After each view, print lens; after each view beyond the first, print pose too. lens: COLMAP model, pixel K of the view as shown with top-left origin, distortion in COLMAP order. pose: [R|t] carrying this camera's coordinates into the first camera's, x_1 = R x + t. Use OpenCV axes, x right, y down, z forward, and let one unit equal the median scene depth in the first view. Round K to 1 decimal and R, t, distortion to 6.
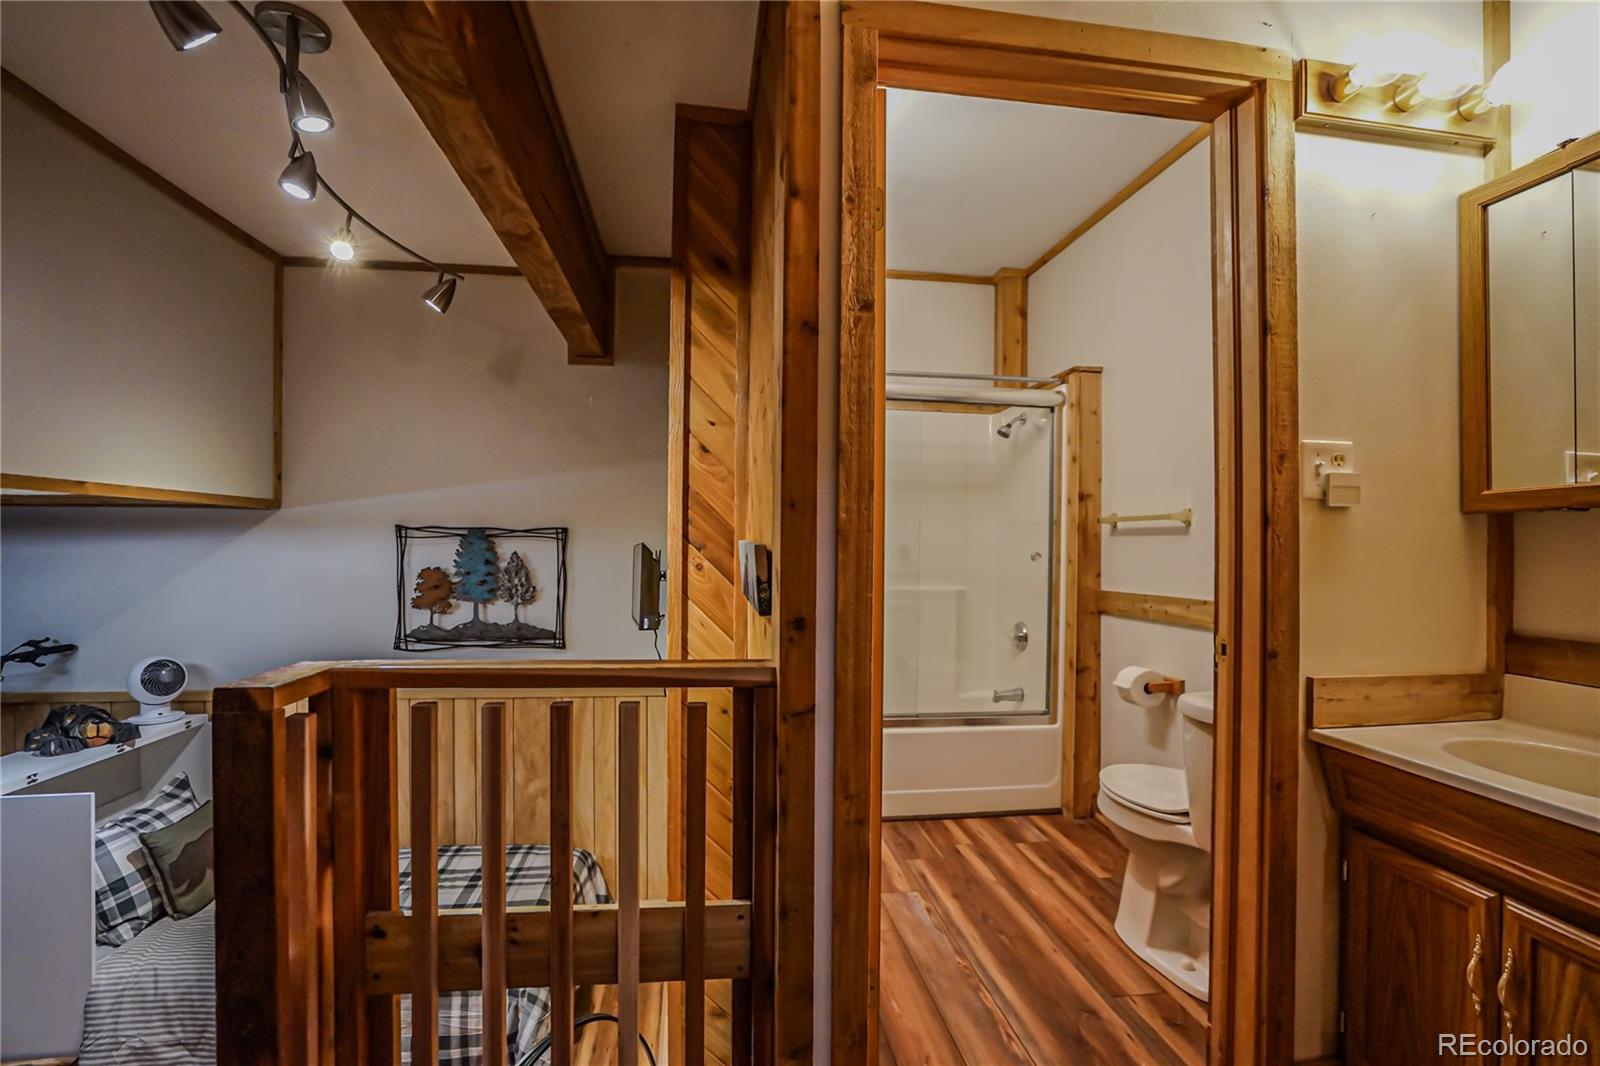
lens RADIAL K [[732.5, 0, 801.1], [0, 732.5, 535.0], [0, 0, 1]] dist [-0.053573, 0.015853]
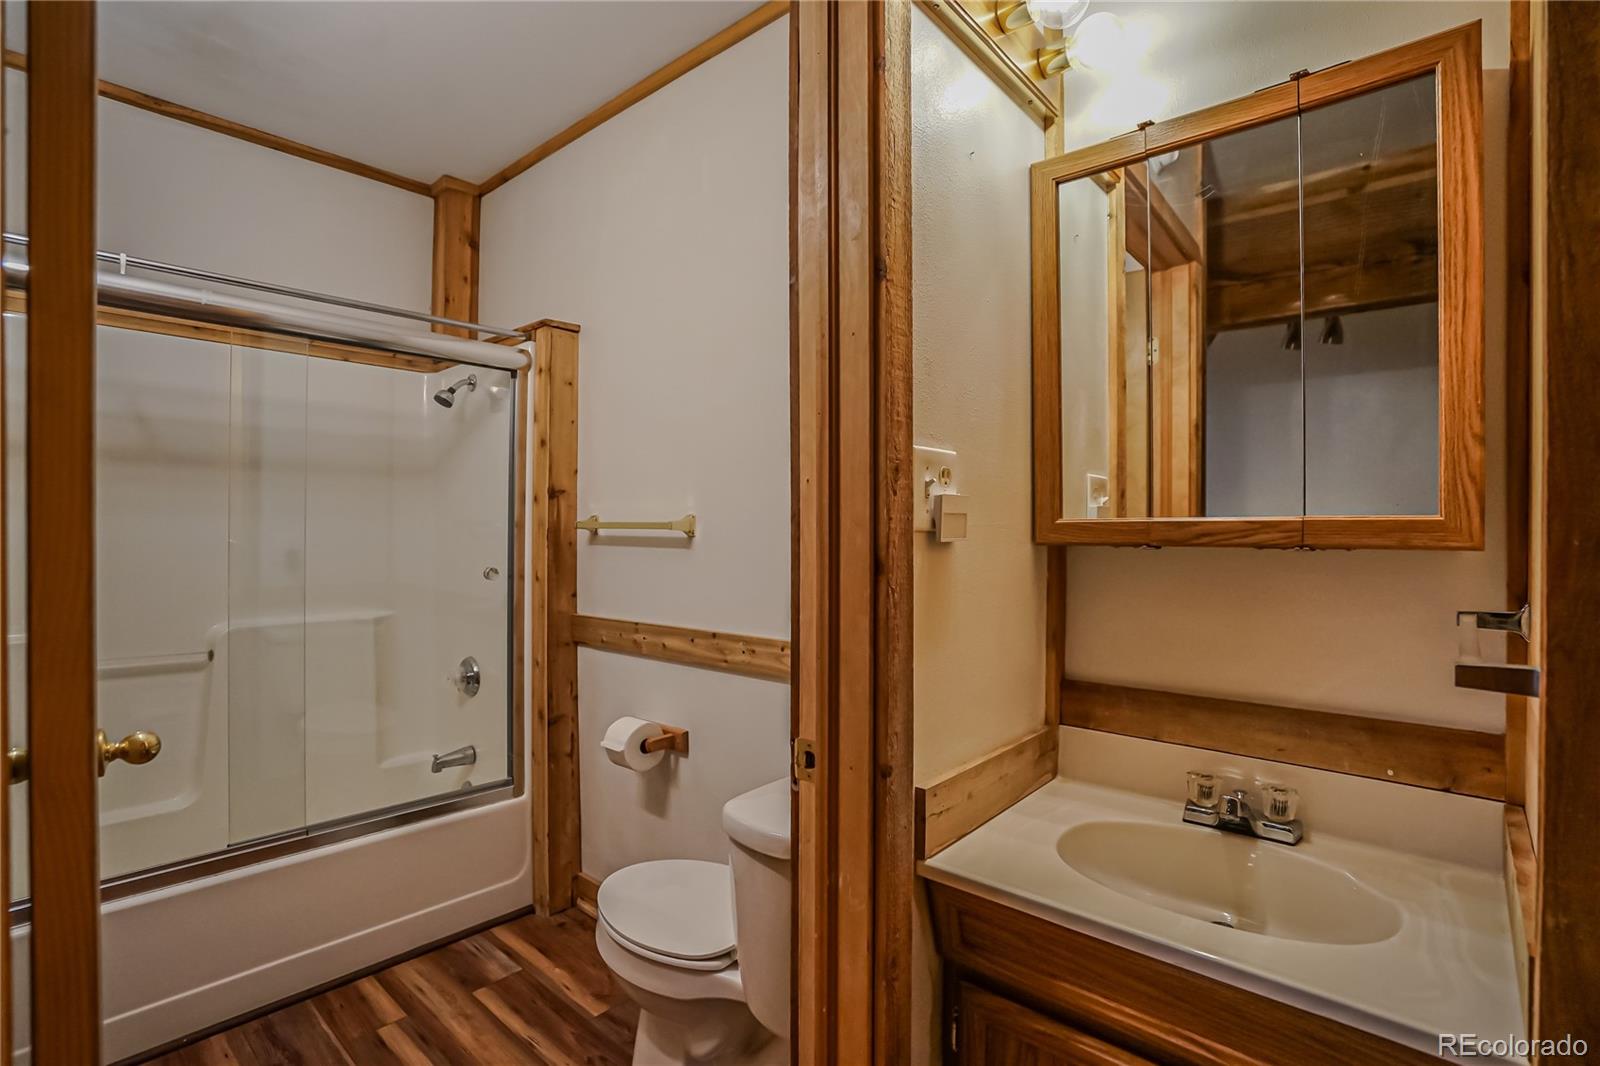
lens RADIAL K [[753.5, 0, 789.3], [0, 753.5, 536.0], [0, 0, 1]] dist [-0.049220, 0.020666]
pose [[0.761145, -0.012680, 0.648457, 0.076193], [-0.005370, 0.999651, 0.025850, -0.034066], [-0.648559, -0.023158, 0.760812, 0.280969]]
